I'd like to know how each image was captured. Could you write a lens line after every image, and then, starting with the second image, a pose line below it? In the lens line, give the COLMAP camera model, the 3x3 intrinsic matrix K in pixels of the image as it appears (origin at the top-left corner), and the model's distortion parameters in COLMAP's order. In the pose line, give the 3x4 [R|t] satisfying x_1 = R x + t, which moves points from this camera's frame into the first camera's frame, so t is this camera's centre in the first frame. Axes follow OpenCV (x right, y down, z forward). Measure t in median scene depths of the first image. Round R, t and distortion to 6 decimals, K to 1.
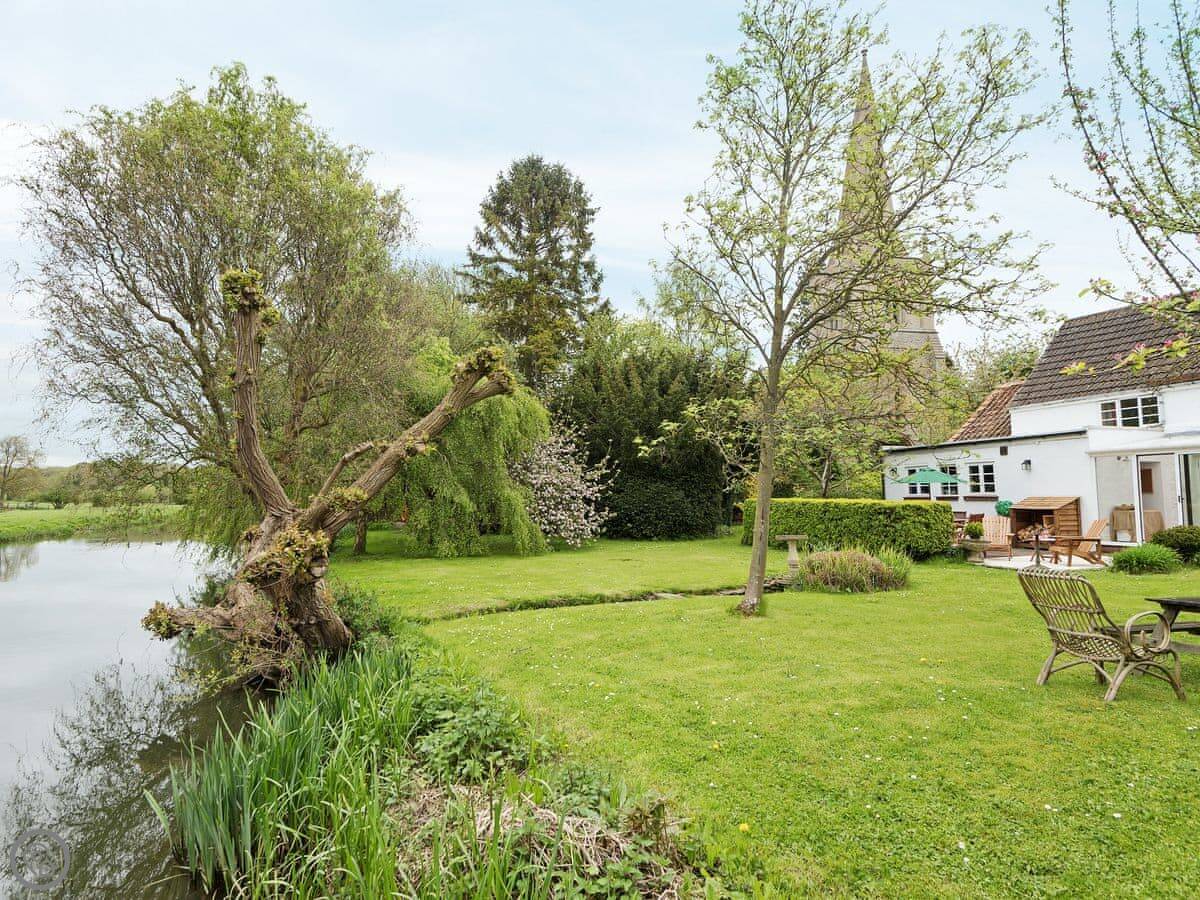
lens RADIAL K [[717.1, 0, 600.0], [0, 717.1, 450.0], [0, 0, 1]] dist [0.009804, -0.001269]
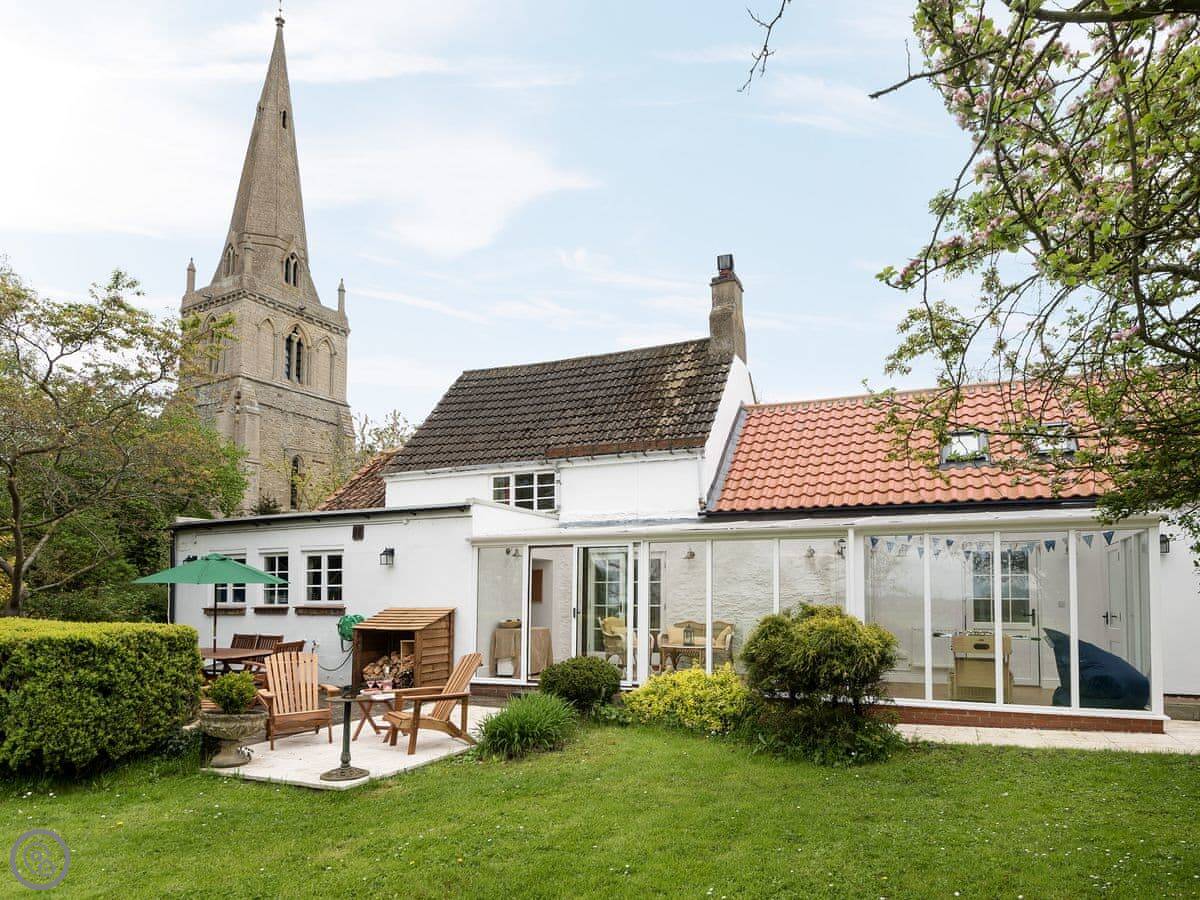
lens RADIAL K [[717.1, 0, 600.0], [0, 717.1, 450.0], [0, 0, 1]] dist [0.009804, -0.001269]
pose [[0.734555, 0.141773, 0.663574, 0.294054], [-0.048559, 0.986405, -0.156993, 0.017932], [-0.676810, 0.083098, 0.731453, 0.400793]]
